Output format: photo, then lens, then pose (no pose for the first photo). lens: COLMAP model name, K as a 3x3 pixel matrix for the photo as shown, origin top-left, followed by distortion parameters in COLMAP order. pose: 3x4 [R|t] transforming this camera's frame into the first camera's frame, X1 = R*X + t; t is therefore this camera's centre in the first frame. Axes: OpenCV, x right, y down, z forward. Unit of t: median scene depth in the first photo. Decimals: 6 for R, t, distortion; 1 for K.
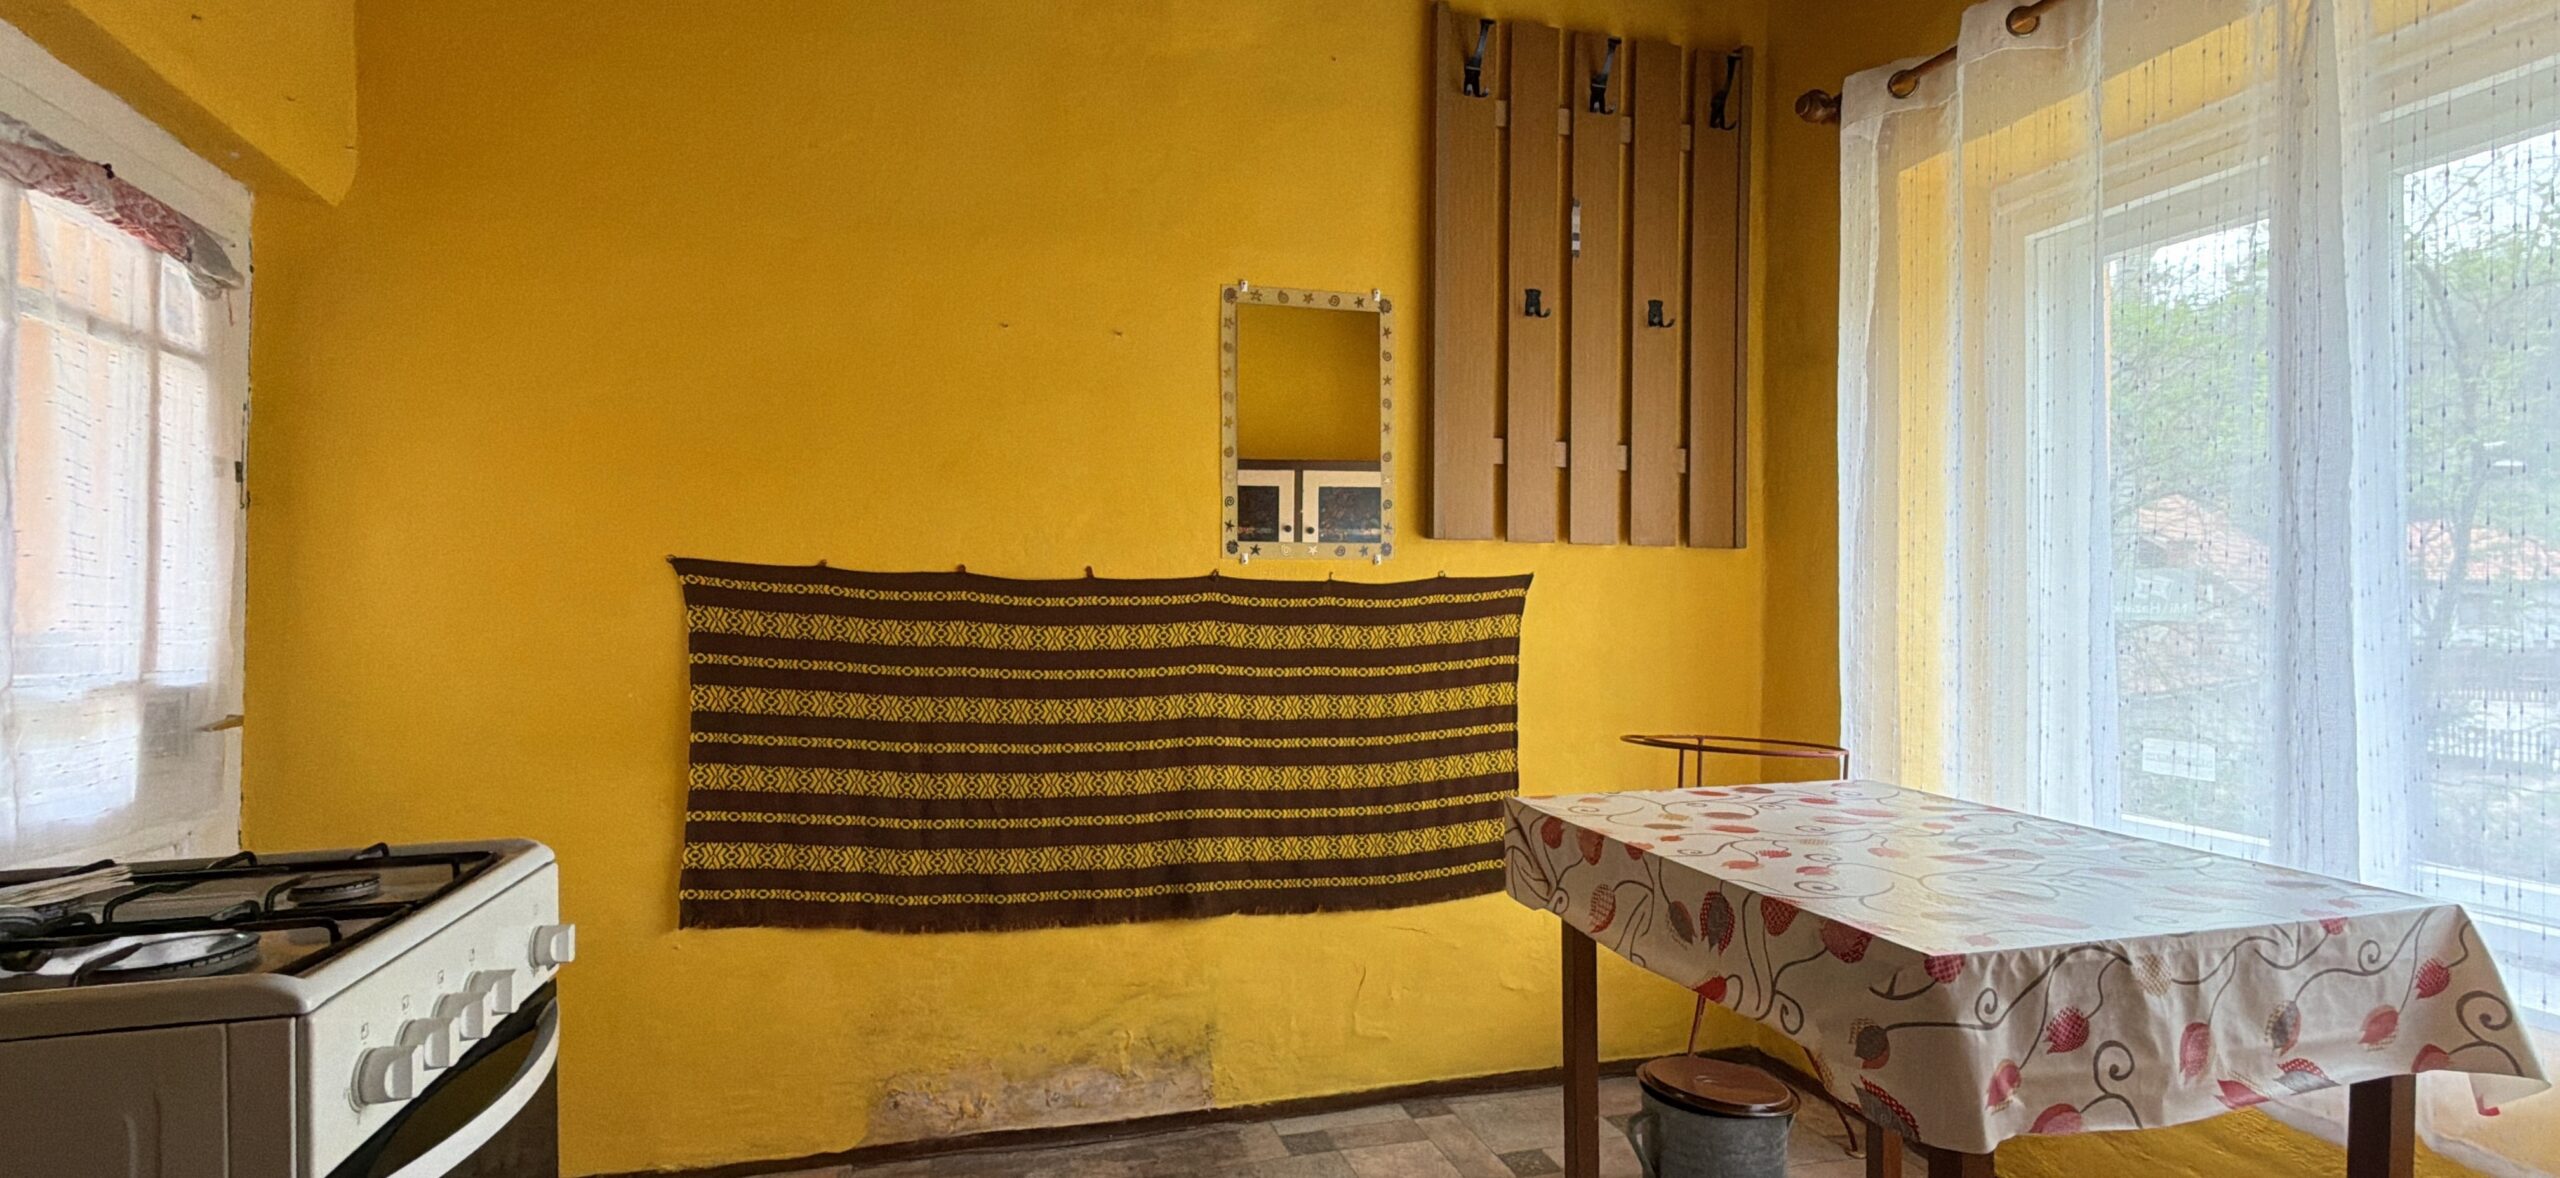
lens RADIAL K [[1163.5, 0, 1283.0], [0, 1163.5, 593.6], [0, 0, 1]] dist [-0.001469, 0.000657]
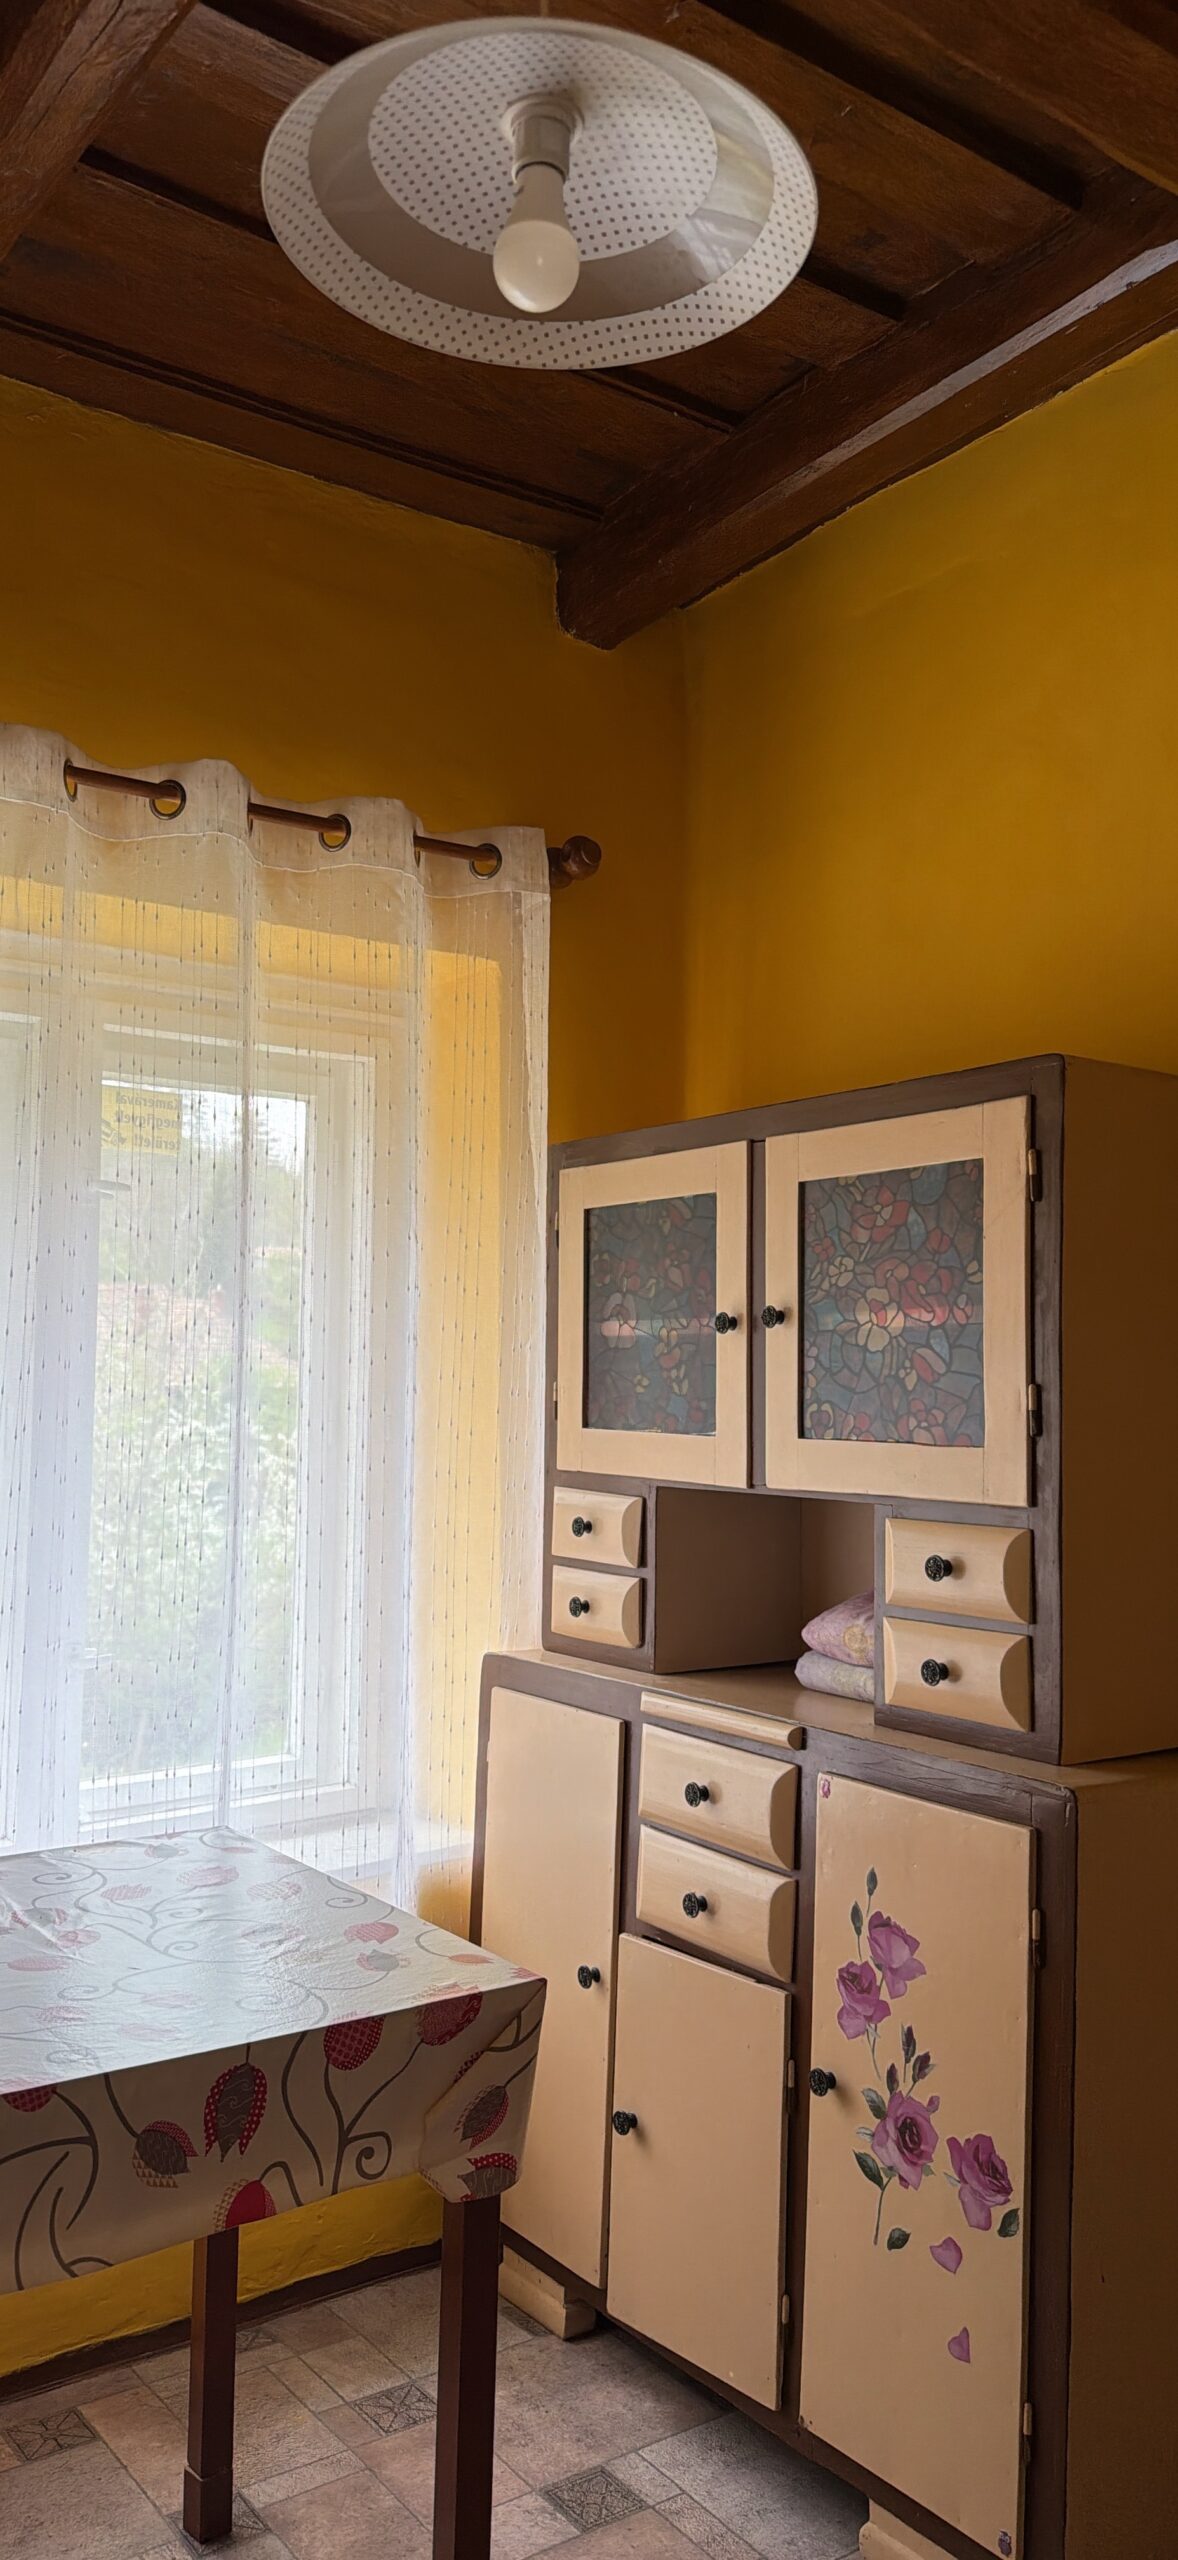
lens RADIAL K [[1817.0, 0, 588.1], [0, 1817.0, 1234.6], [0, 0, 1]] dist [0.085116, -0.215088]
pose [[-0.331712, 0.069105, 0.940846, -0.445930], [-0.011683, 0.996936, -0.077344, -0.092616], [-0.943308, -0.036647, -0.329889, 0.684002]]
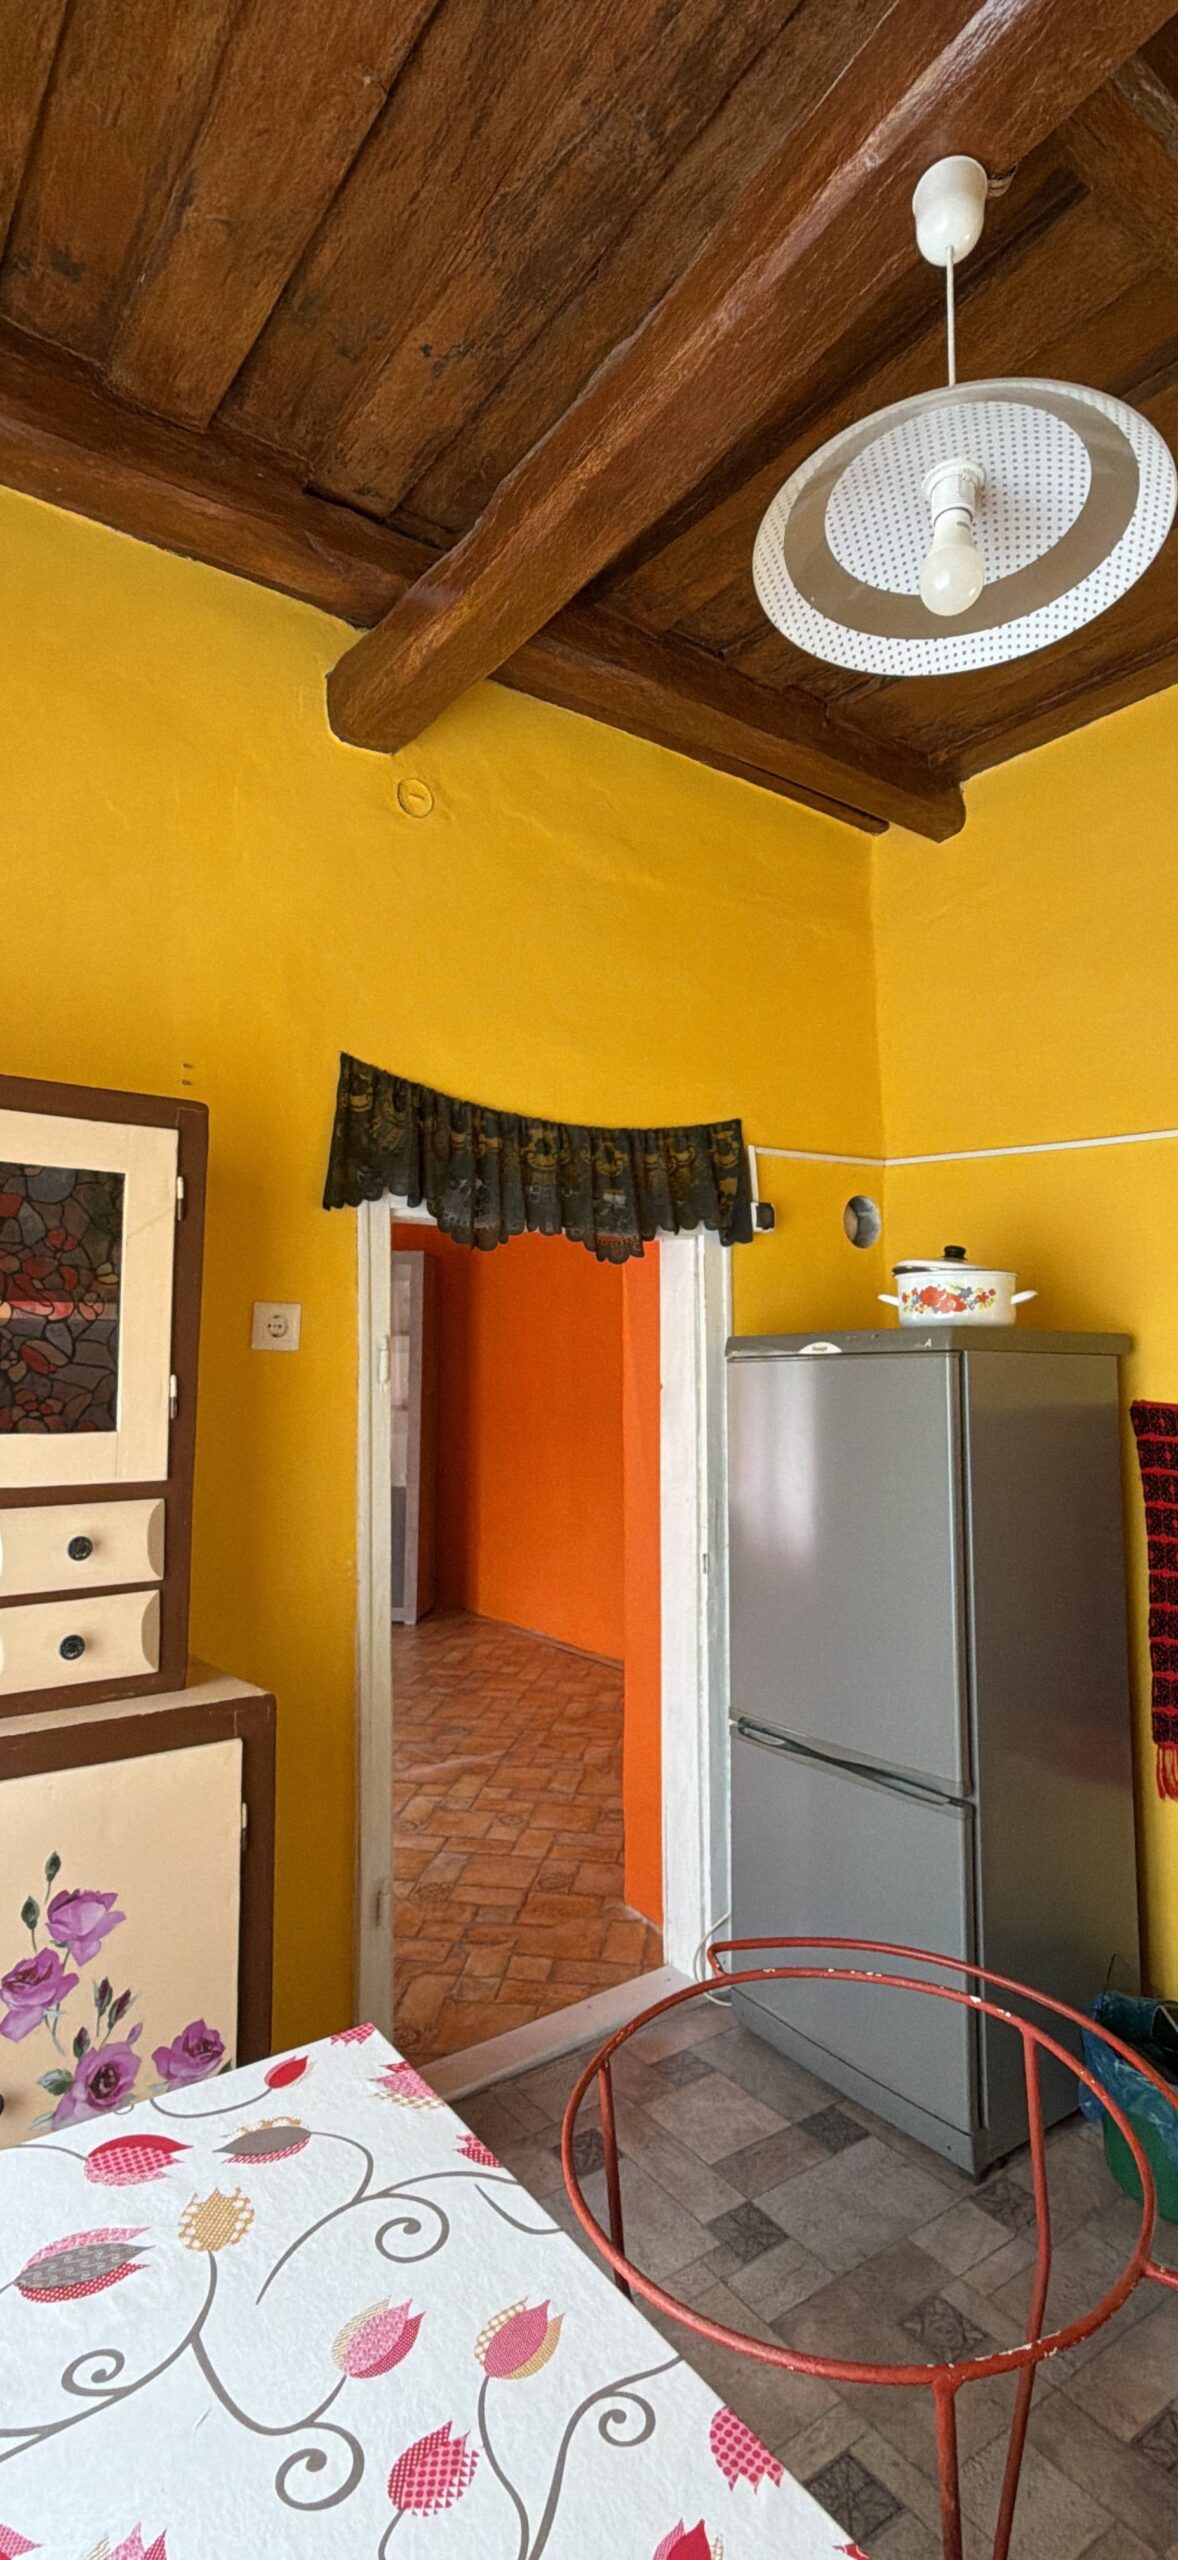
lens RADIAL K [[1163.5, 0, 588.4], [0, 1163.5, 1286.5], [0, 0, 1]] dist [-0.001469, 0.000657]
pose [[-0.943330, -0.035912, -0.329907, 0.327301], [-0.012706, 0.997307, -0.072228, -0.096732], [0.331613, -0.063943, -0.941246, 0.897061]]
